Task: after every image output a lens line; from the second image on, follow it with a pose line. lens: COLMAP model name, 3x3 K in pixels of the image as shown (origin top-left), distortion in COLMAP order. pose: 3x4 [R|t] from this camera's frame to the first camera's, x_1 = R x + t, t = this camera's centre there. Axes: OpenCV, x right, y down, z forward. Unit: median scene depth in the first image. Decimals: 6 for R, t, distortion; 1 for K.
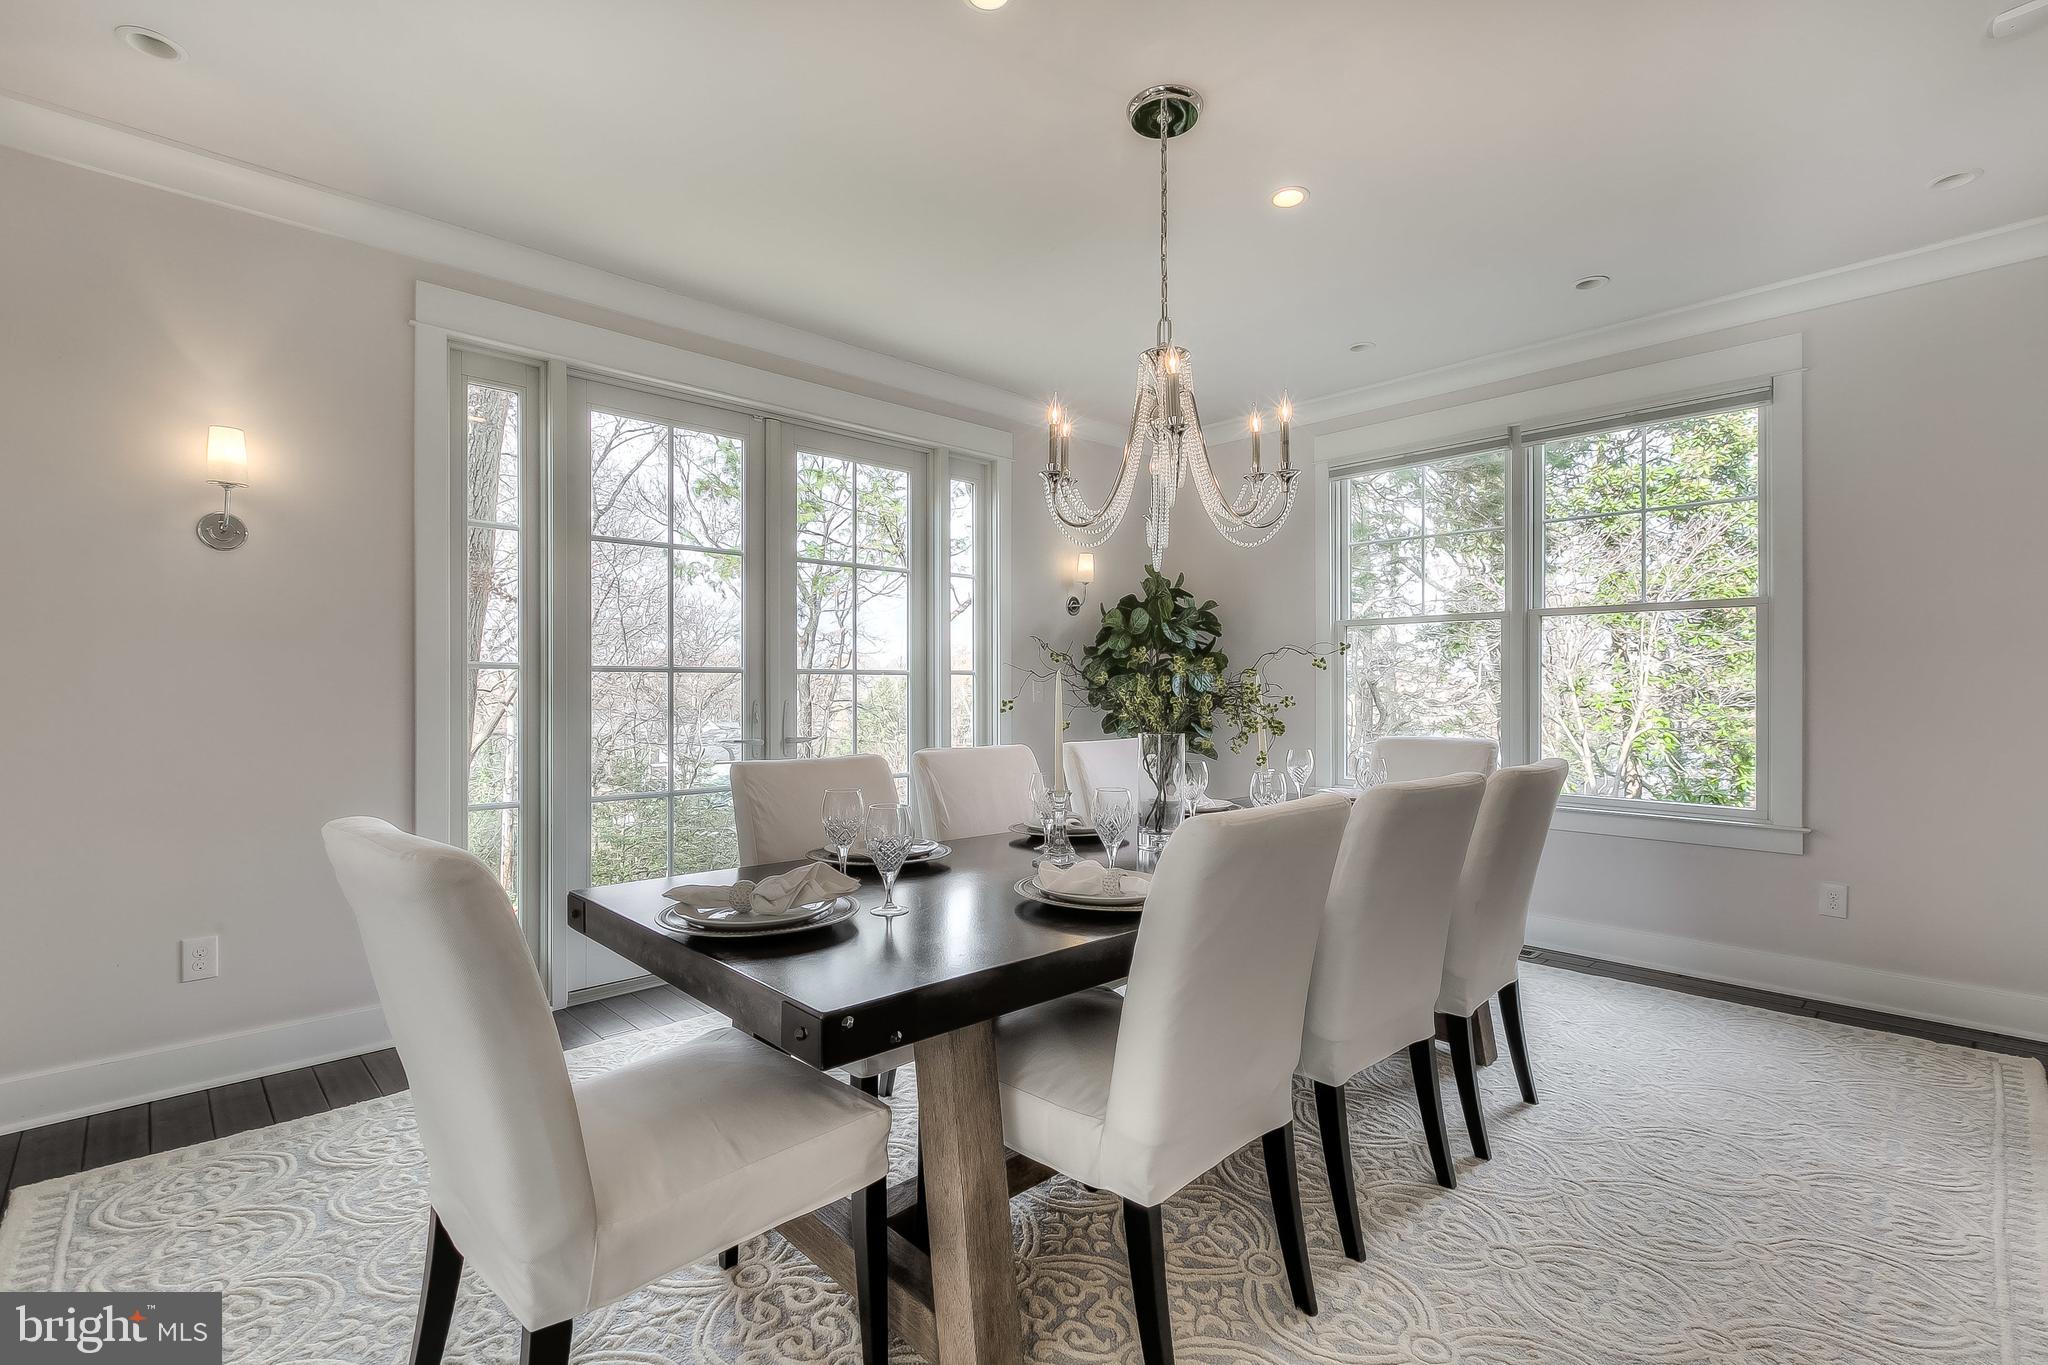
lens RADIAL K [[940.4, 0, 1026.2], [0, 940.4, 675.9], [0, 0, 1]] dist [-0.000766, -0.000177]
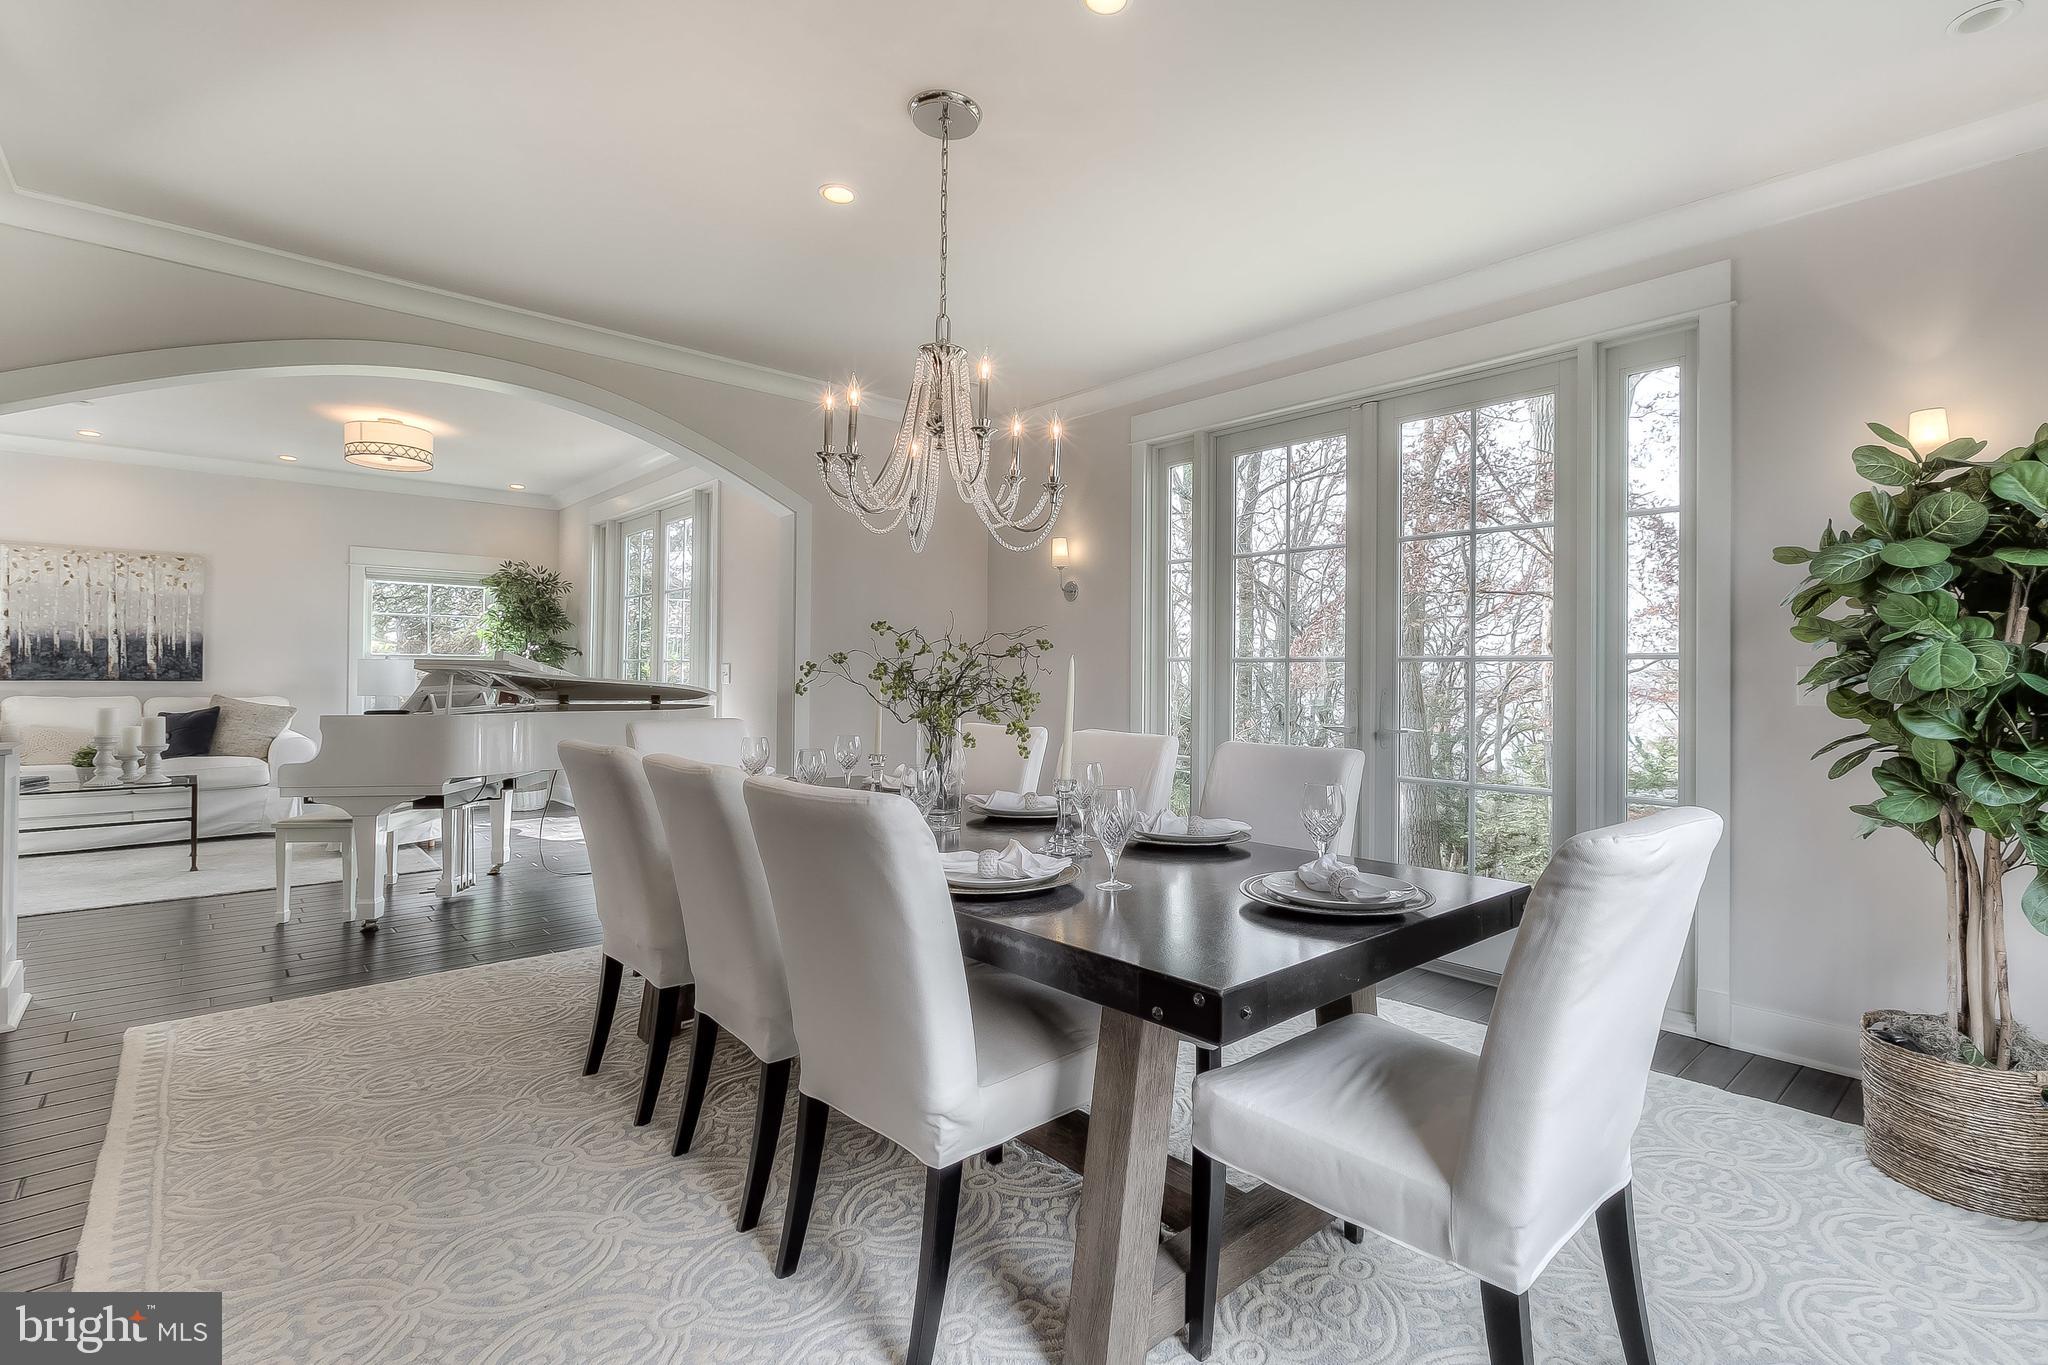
lens RADIAL K [[940.4, 0, 1026.2], [0, 940.4, 675.9], [0, 0, 1]] dist [-0.000766, -0.000177]
pose [[-0.027215, -0.003512, -0.999623, 0.742732], [0.000141, 0.999994, -0.003517, 0.016768], [0.999630, -0.000237, -0.027214, 0.687570]]
